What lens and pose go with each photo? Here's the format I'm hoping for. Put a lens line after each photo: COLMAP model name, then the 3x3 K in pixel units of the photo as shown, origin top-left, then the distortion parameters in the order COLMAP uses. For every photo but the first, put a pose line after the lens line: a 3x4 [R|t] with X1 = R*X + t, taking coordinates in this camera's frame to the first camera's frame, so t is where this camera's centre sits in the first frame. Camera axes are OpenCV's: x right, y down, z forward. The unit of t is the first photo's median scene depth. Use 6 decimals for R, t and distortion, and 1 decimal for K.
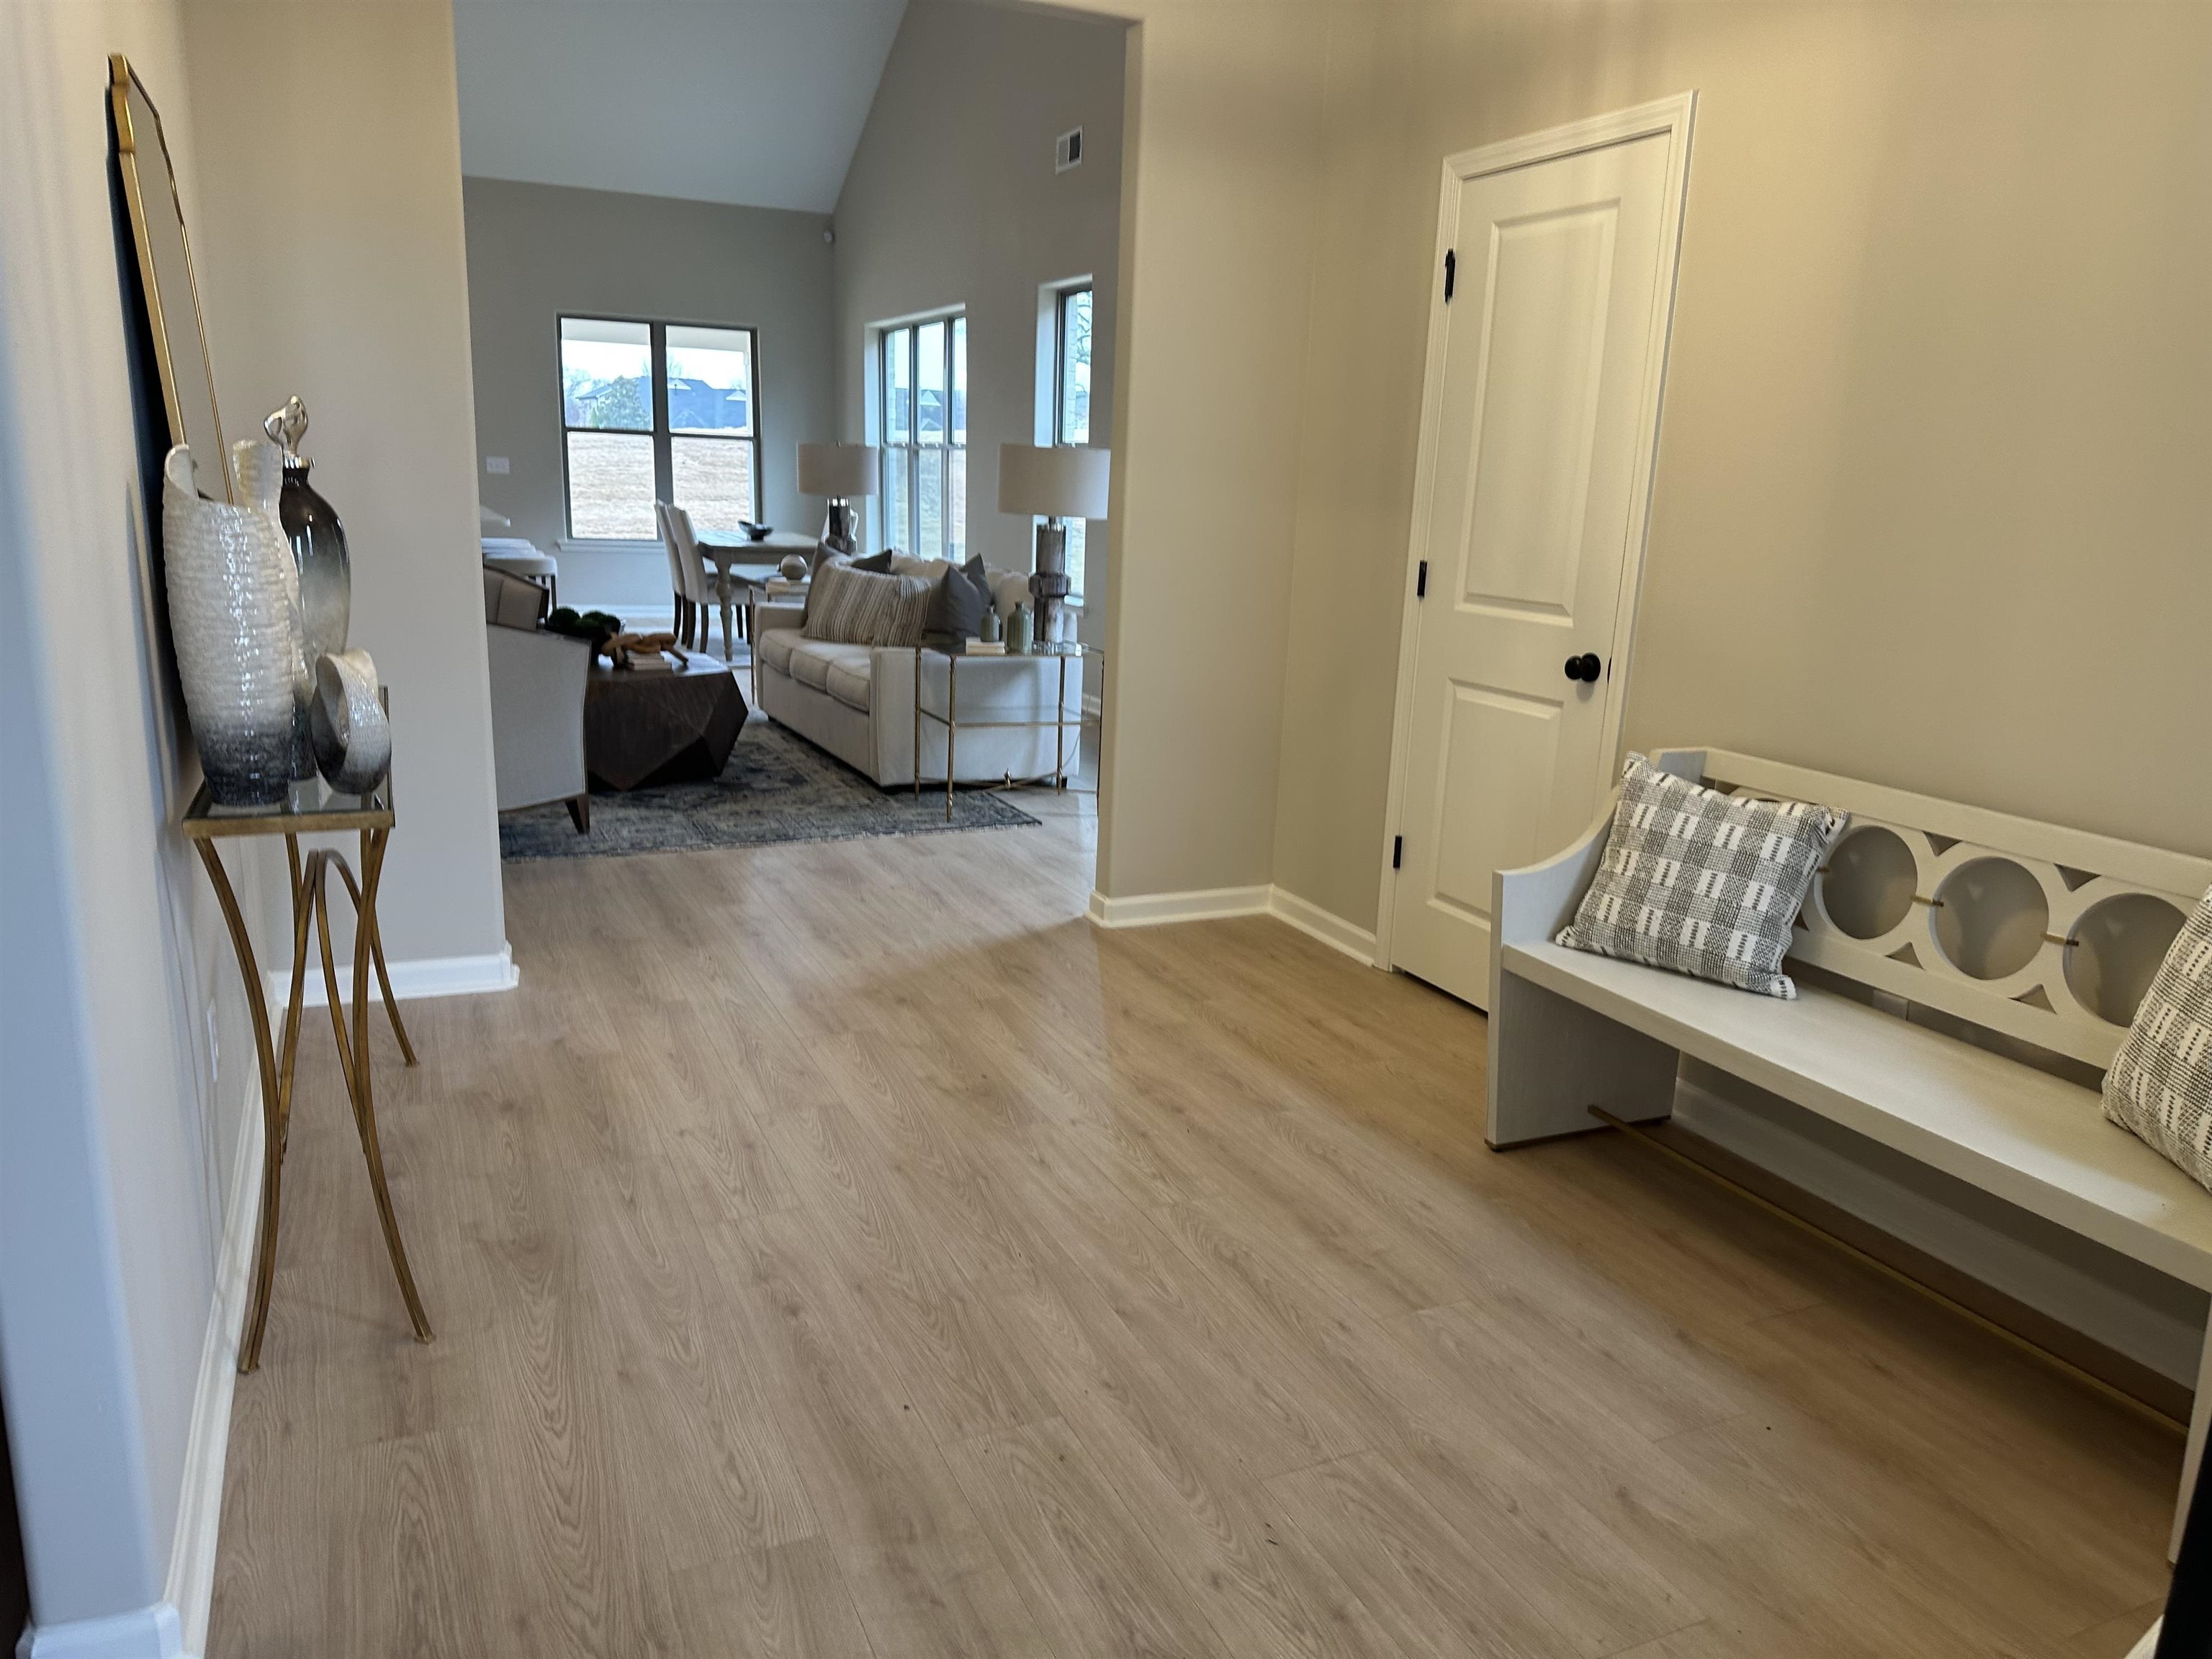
lens RADIAL K [[1549.8, 0, 1111.6], [0, 1549.8, 835.8], [0, 0, 1]] dist [0.027335, -0.010415]
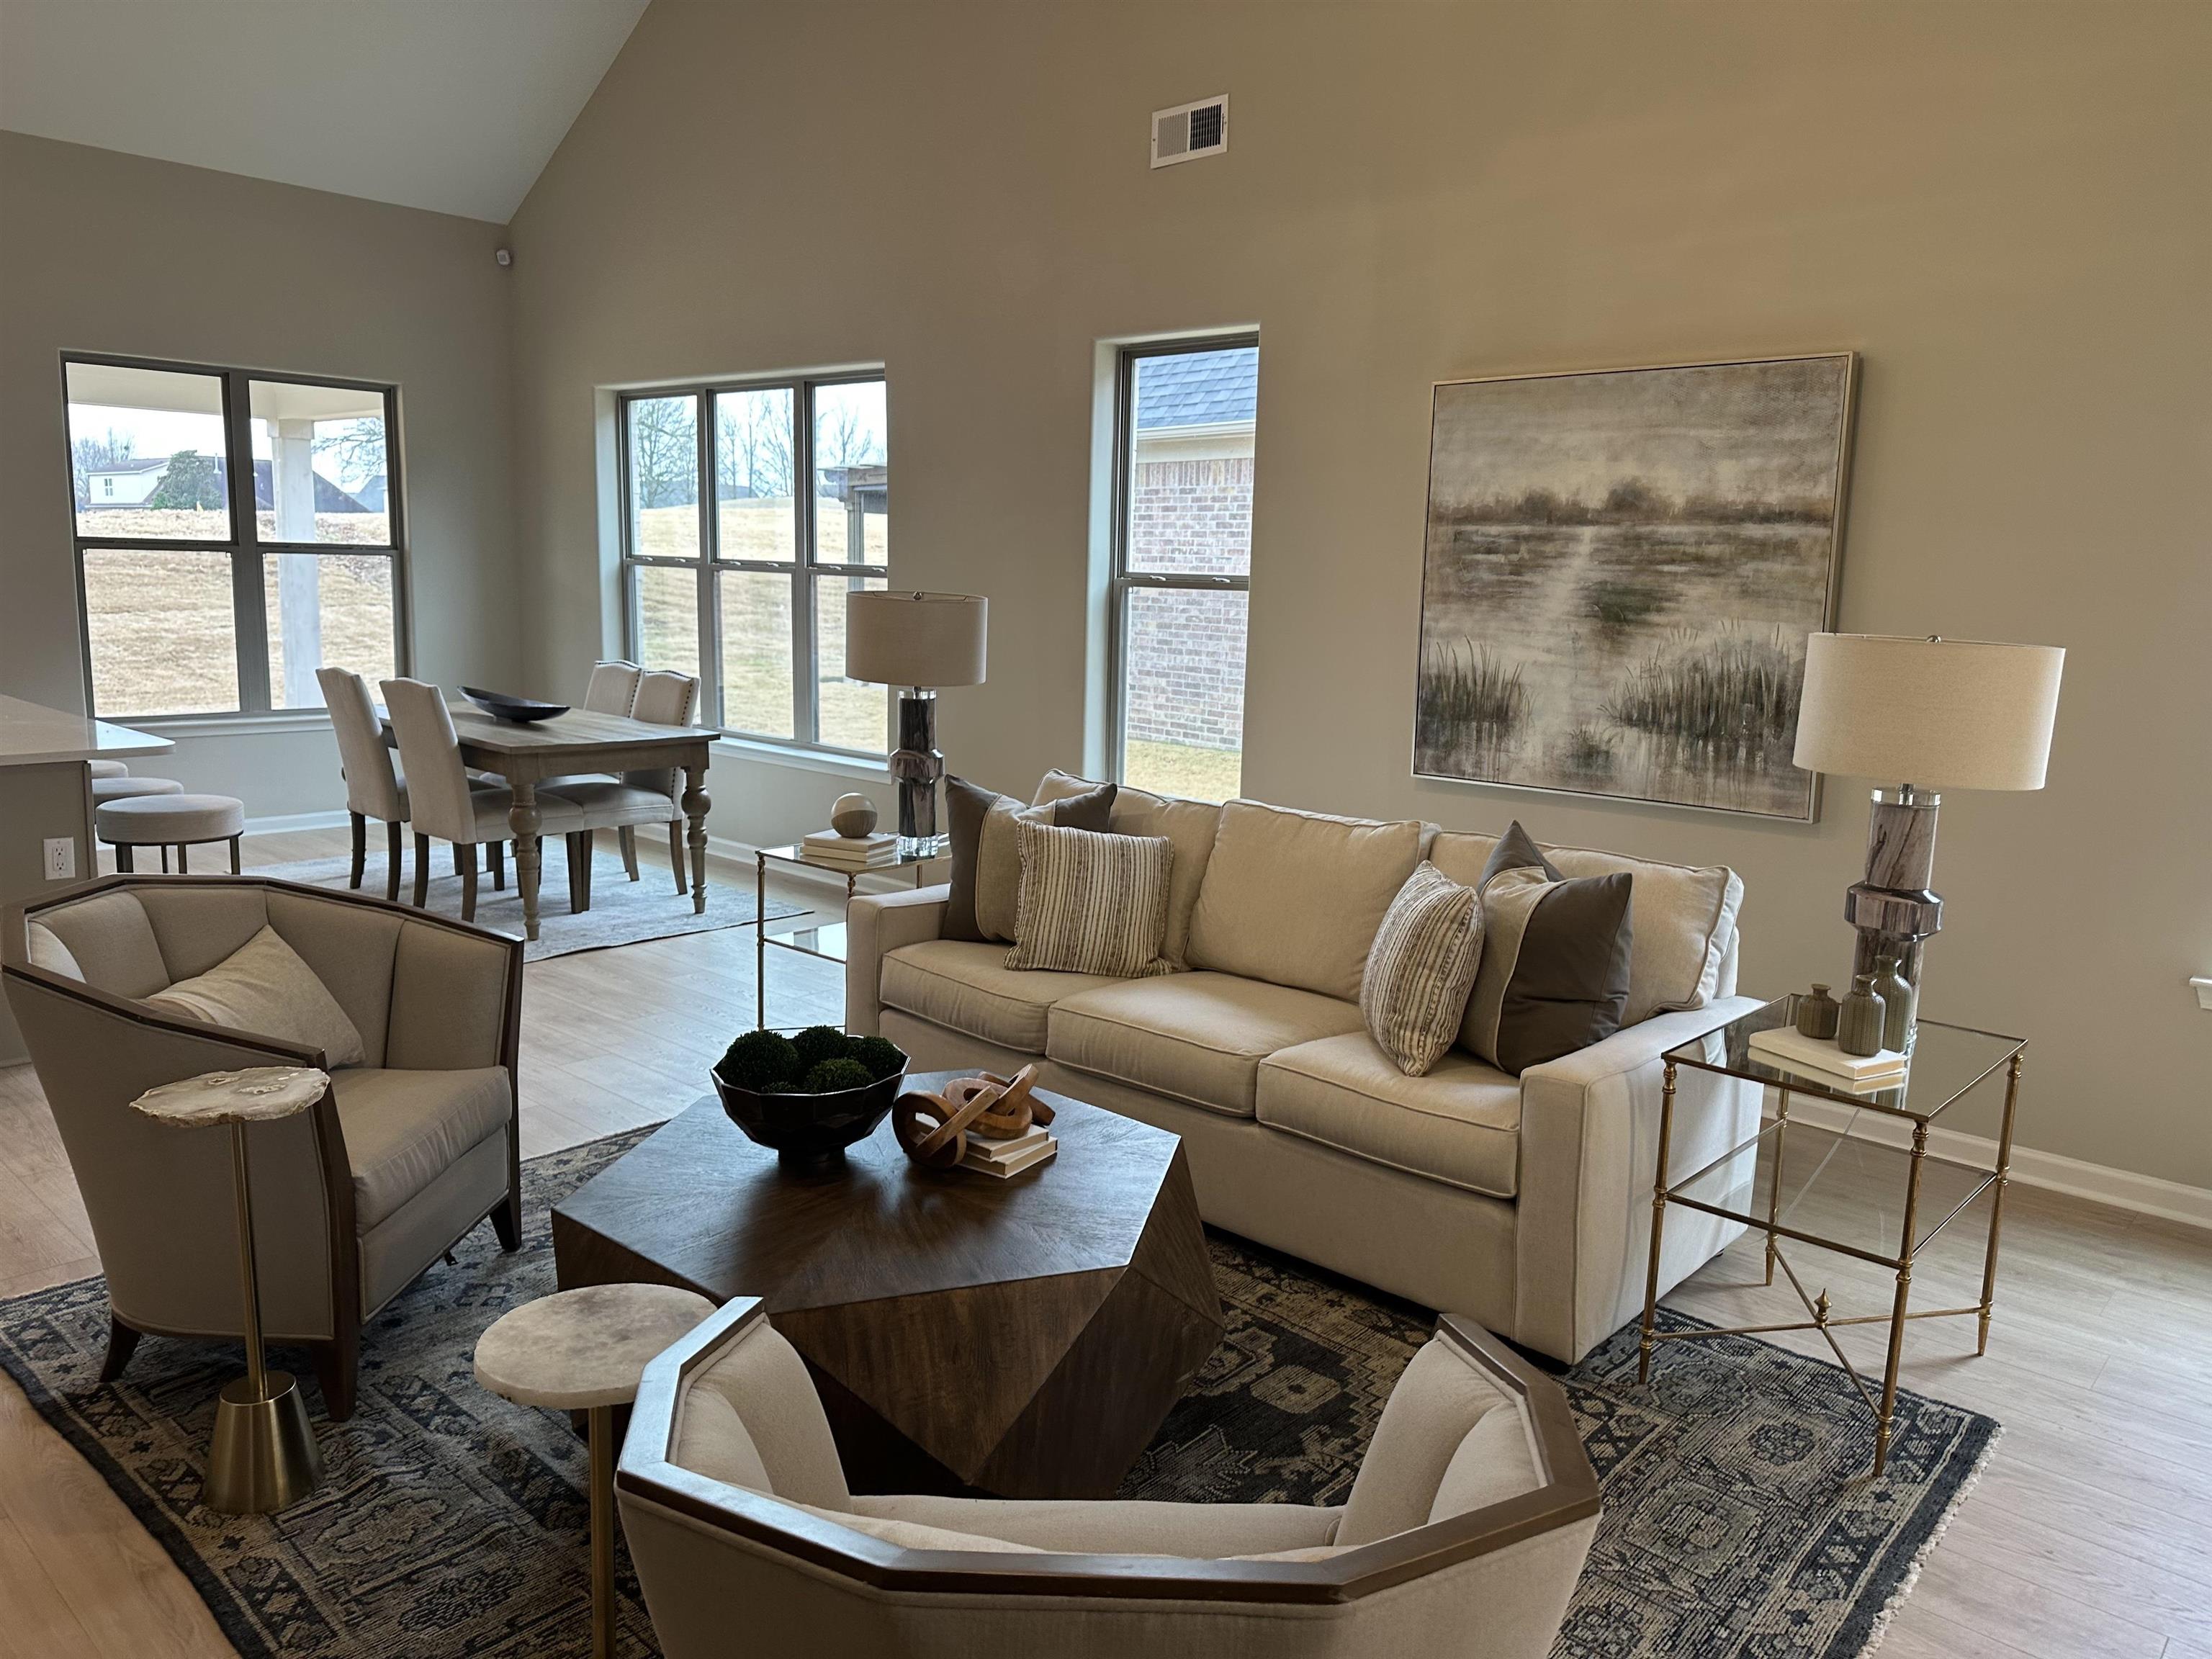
lens RADIAL K [[1549.8, 0, 1105.0], [0, 1549.8, 808.6], [0, 0, 1]] dist [0.027335, -0.010415]
pose [[0.917535, -0.082251, 0.389055, -0.238292], [0.104189, 0.993921, -0.035590, -0.102600], [-0.383763, 0.073190, 0.920527, 0.316400]]
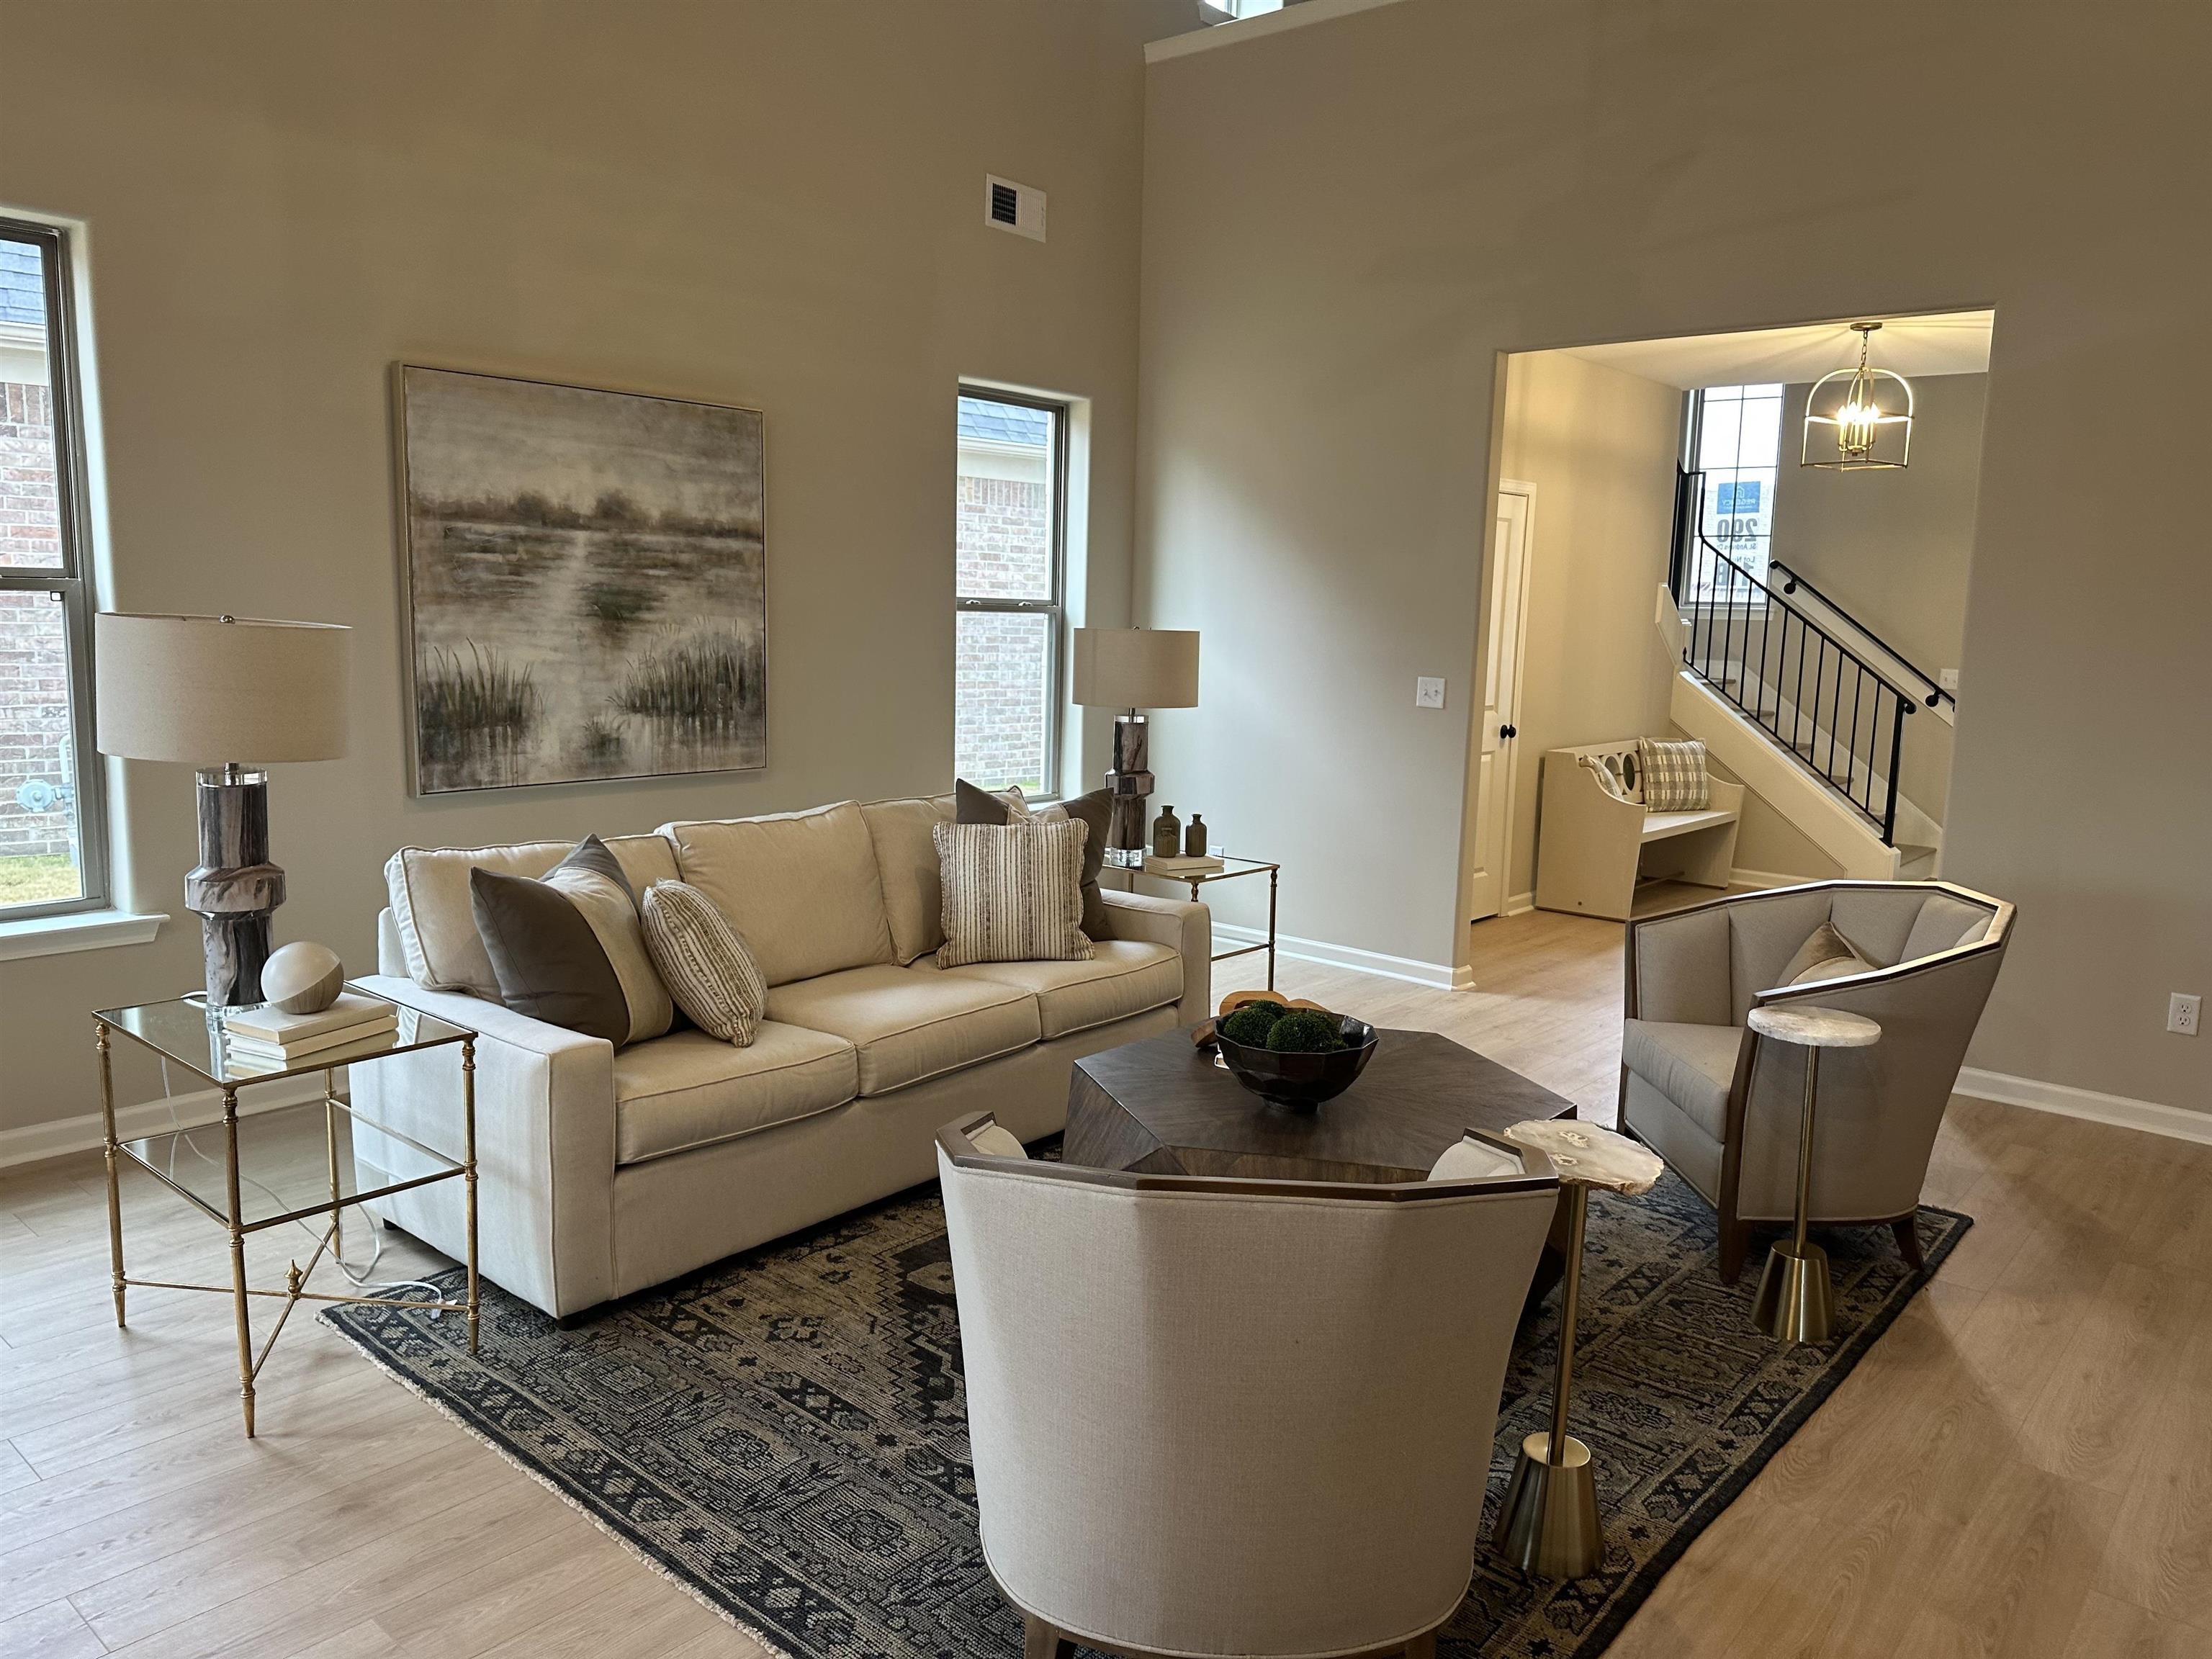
lens RADIAL K [[1549.8, 0, 1106.7], [0, 1549.8, 827.0], [0, 0, 1]] dist [0.027335, -0.010415]
pose [[-0.405747, -0.183580, 0.895359, -0.369591], [0.157883, 0.950816, 0.266498, -0.166503], [-0.900246, 0.249492, -0.356806, 0.578695]]
